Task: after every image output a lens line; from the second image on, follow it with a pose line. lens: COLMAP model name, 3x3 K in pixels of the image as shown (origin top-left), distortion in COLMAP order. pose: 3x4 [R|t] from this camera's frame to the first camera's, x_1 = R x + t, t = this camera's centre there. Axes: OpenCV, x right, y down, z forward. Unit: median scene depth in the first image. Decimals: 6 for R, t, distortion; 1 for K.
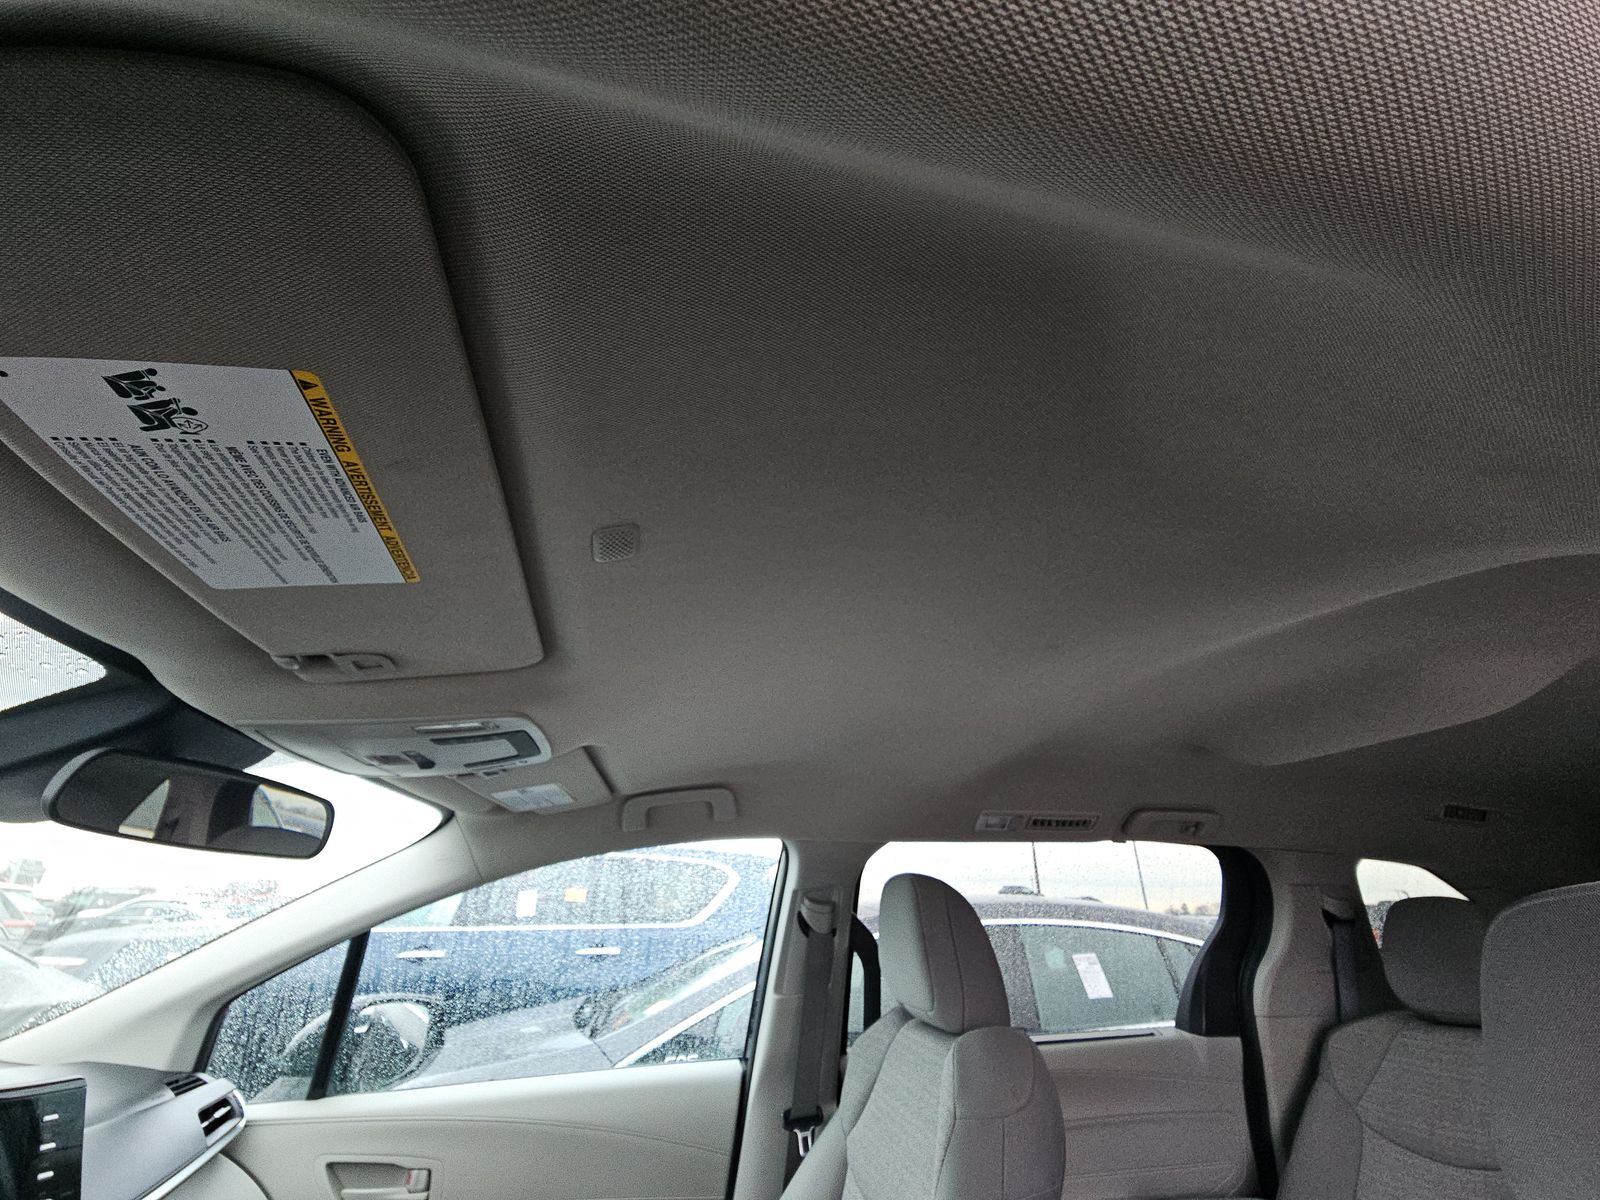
lens RADIAL K [[684.7, 0, 800.0], [0, 684.7, 600.0], [0, 0, 1]] dist [-0.010480, -0.000236]
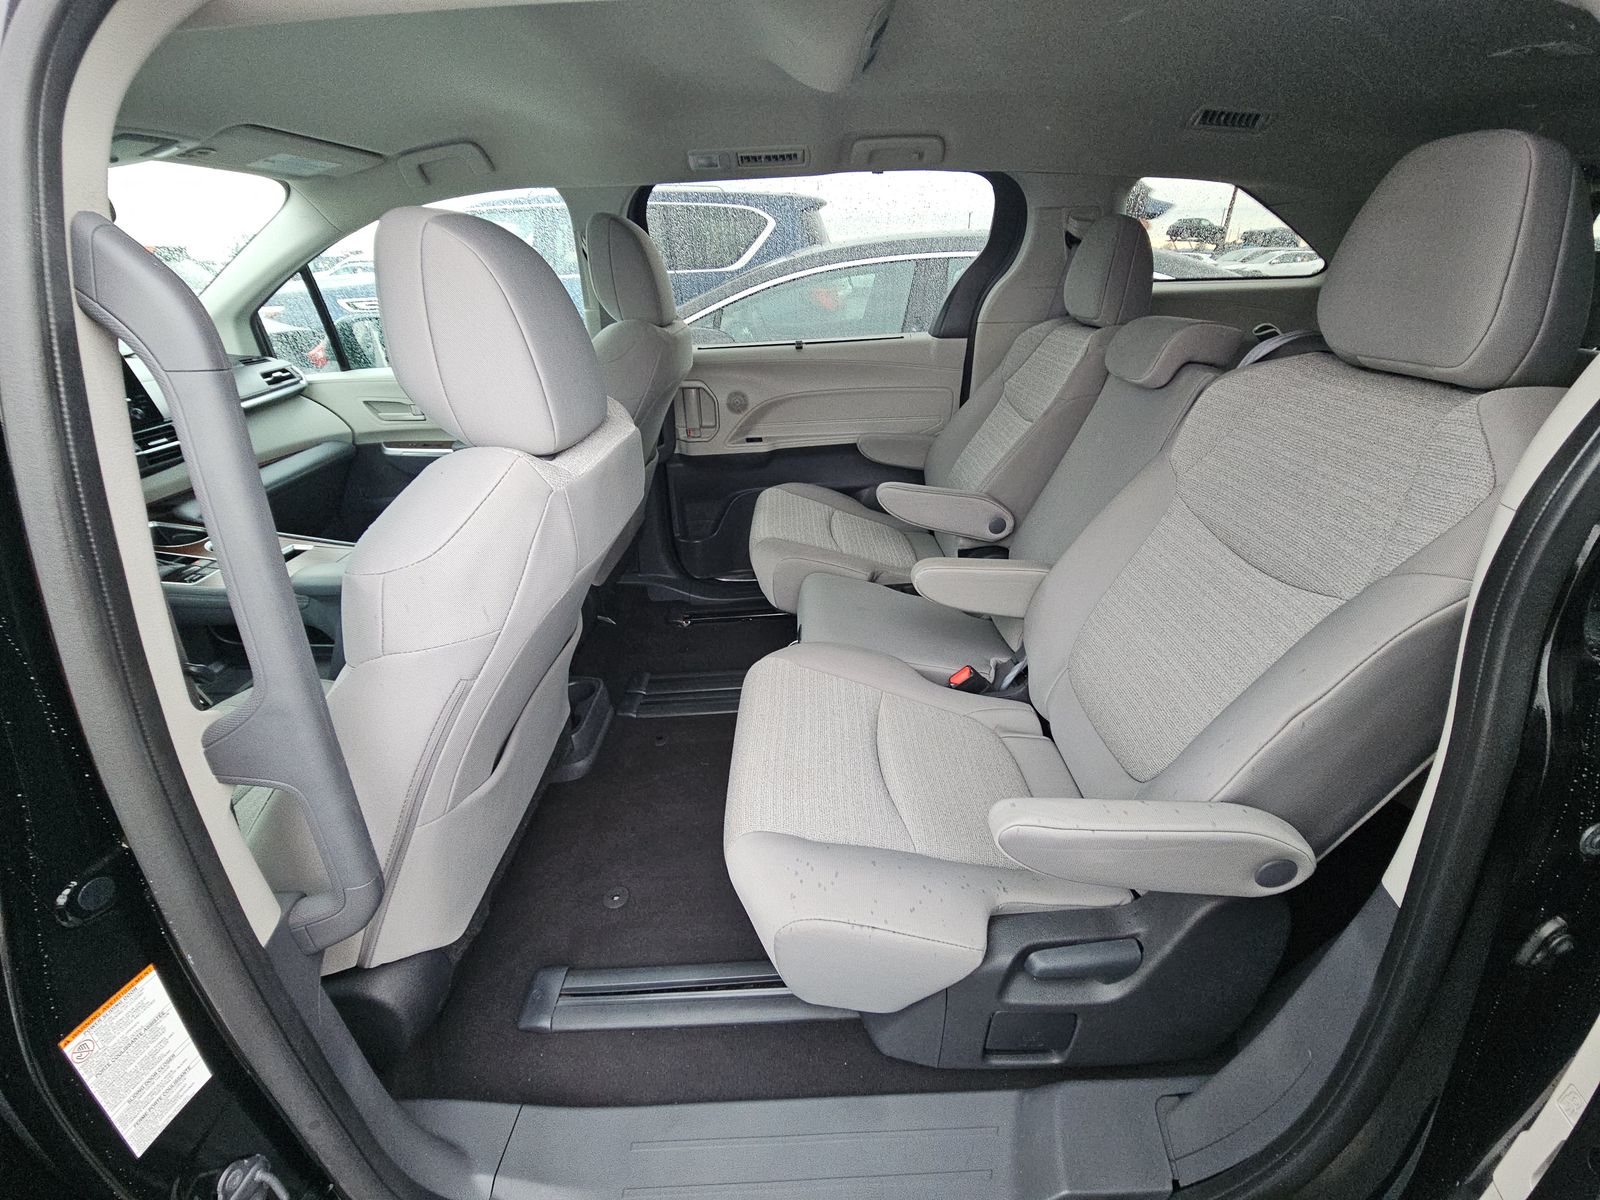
lens RADIAL K [[684.7, 0, 800.0], [0, 684.7, 600.0], [0, 0, 1]] dist [-0.010480, -0.000236]
pose [[0.971198, 0.077934, -0.225170, 0.723797], [0.126734, 0.631291, 0.765121, -0.065506], [0.201777, -0.771621, 0.603231, -0.226236]]
